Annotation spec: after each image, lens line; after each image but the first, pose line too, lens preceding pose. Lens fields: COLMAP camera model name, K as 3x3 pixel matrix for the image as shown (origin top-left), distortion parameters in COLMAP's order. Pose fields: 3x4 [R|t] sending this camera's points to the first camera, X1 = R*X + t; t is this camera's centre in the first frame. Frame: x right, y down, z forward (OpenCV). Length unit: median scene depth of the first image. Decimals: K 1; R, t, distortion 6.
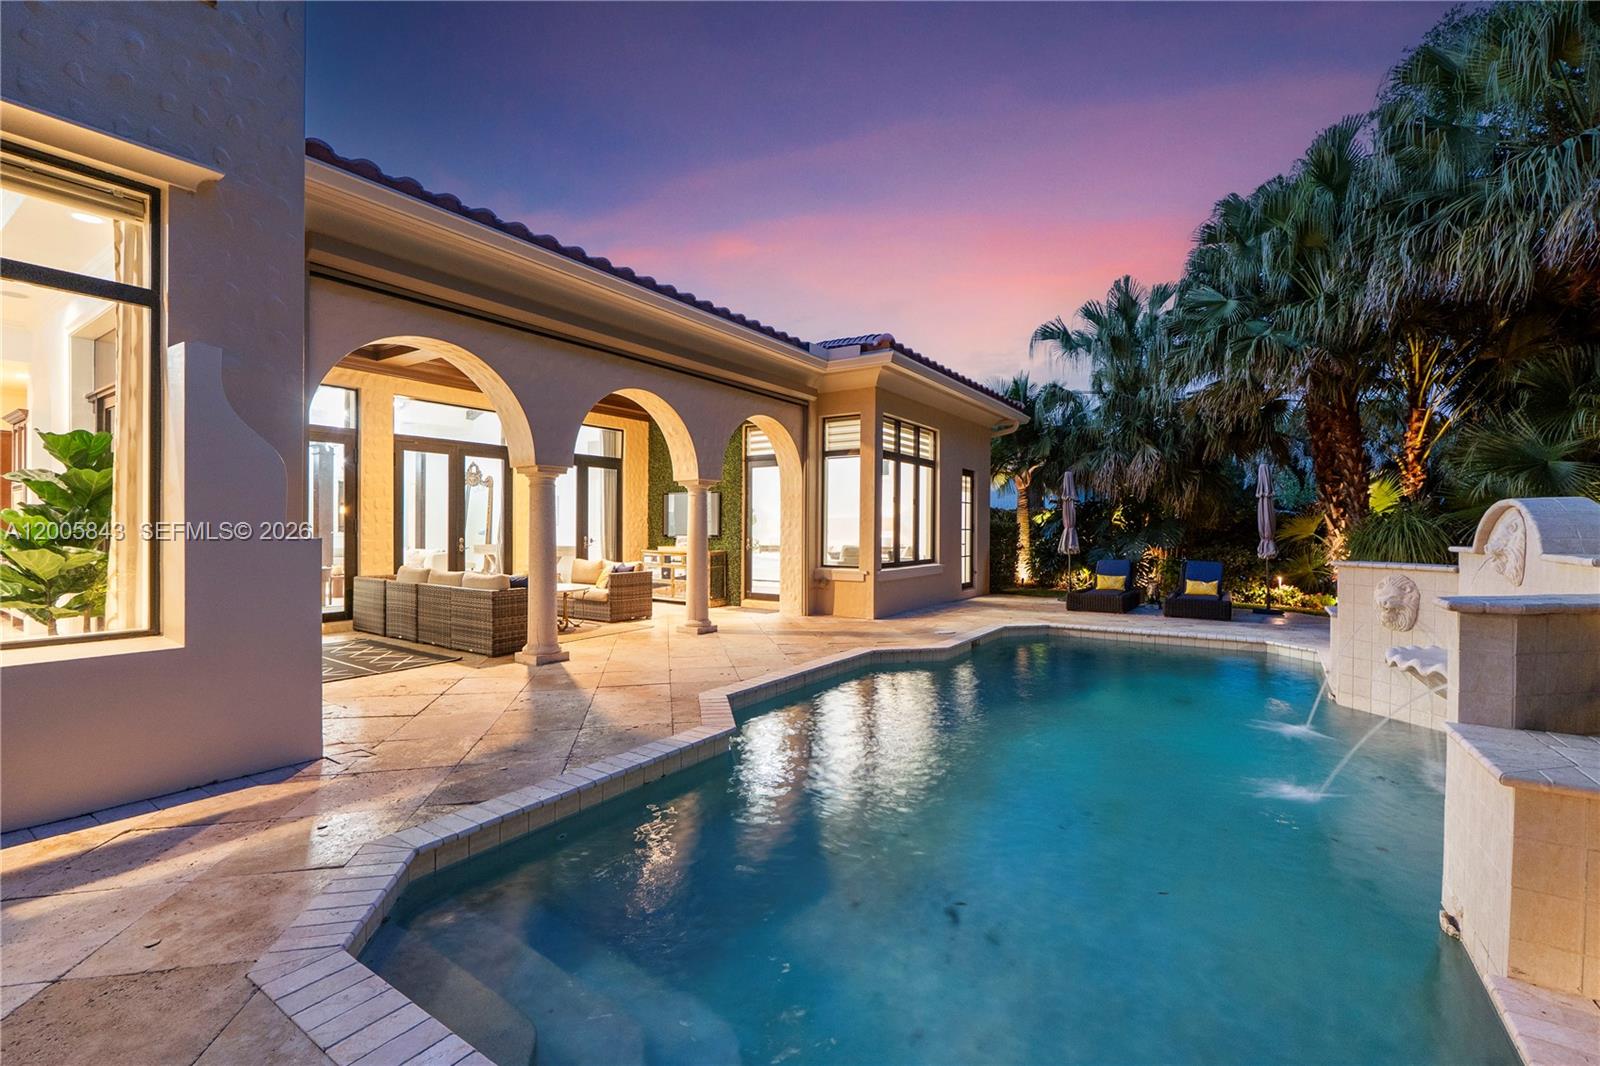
lens RADIAL K [[701.5, 0, 793.6], [0, 701.5, 546.3], [0, 0, 1]] dist [-0.009731, 0.001944]
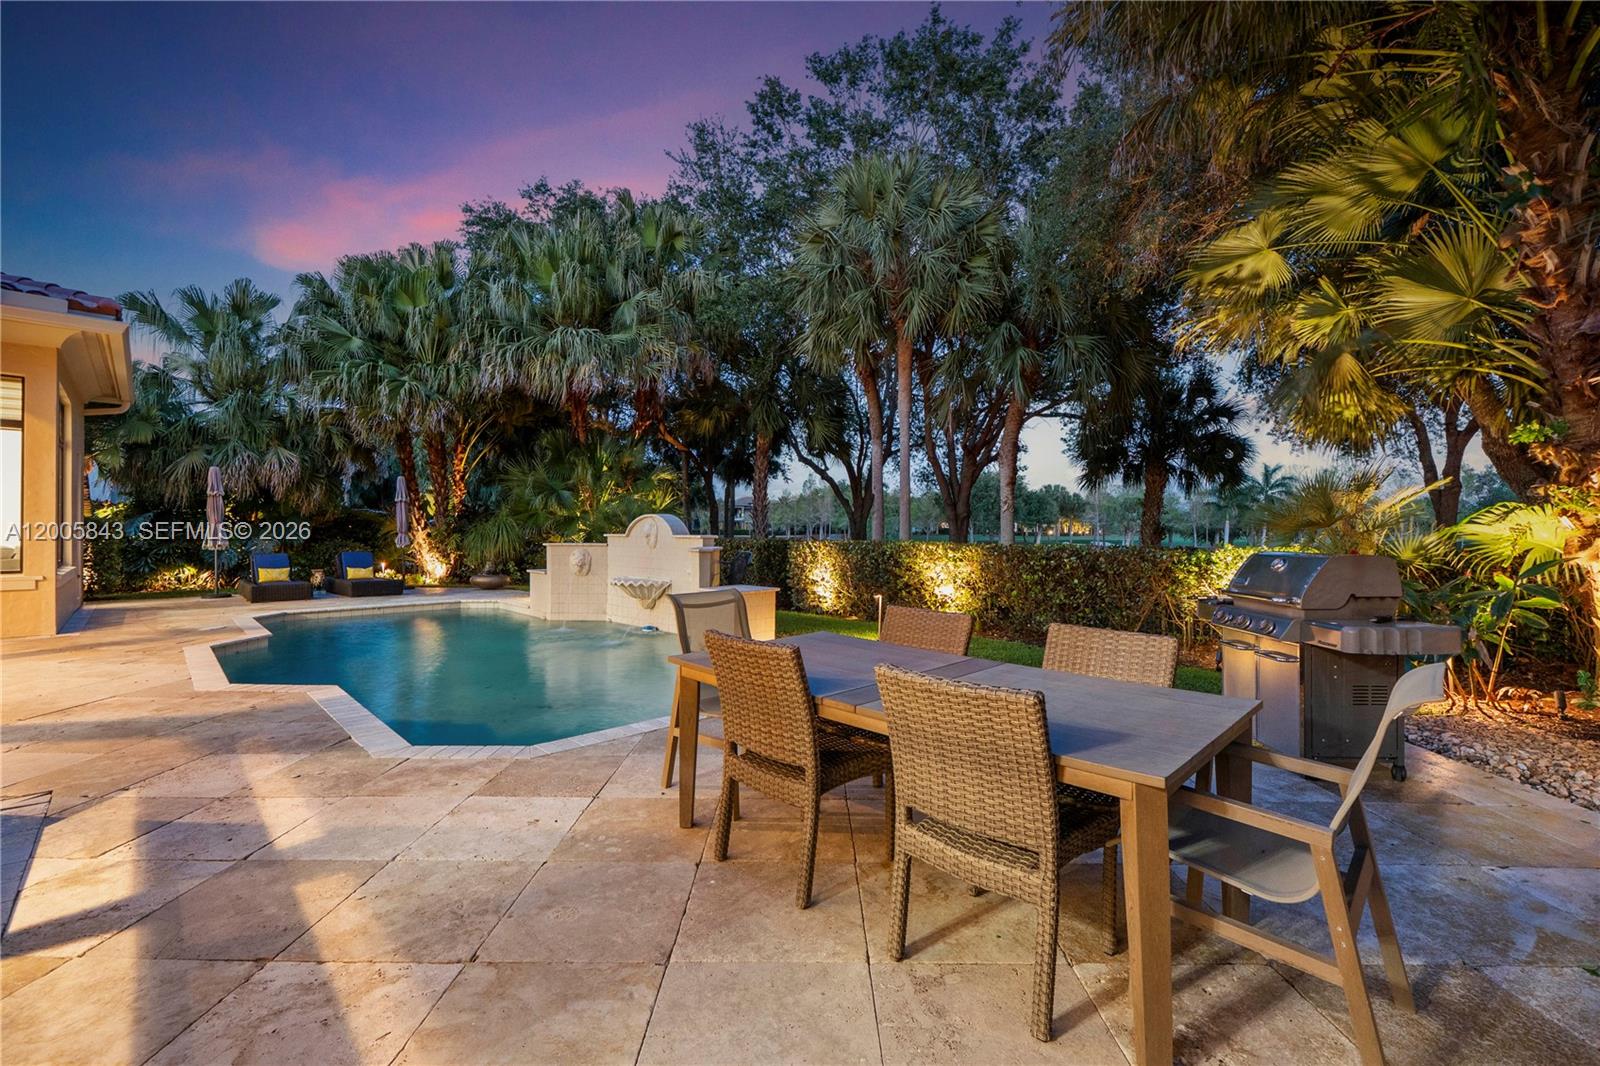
lens RADIAL K [[701.5, 0, 829.1], [0, 701.5, 539.3], [0, 0, 1]] dist [-0.009731, 0.001944]
pose [[0.173954, -0.013091, 0.984667, -0.531166], [0.018693, 0.999775, 0.009989, 0.003090], [-0.984576, 0.016668, 0.174159, -0.028803]]
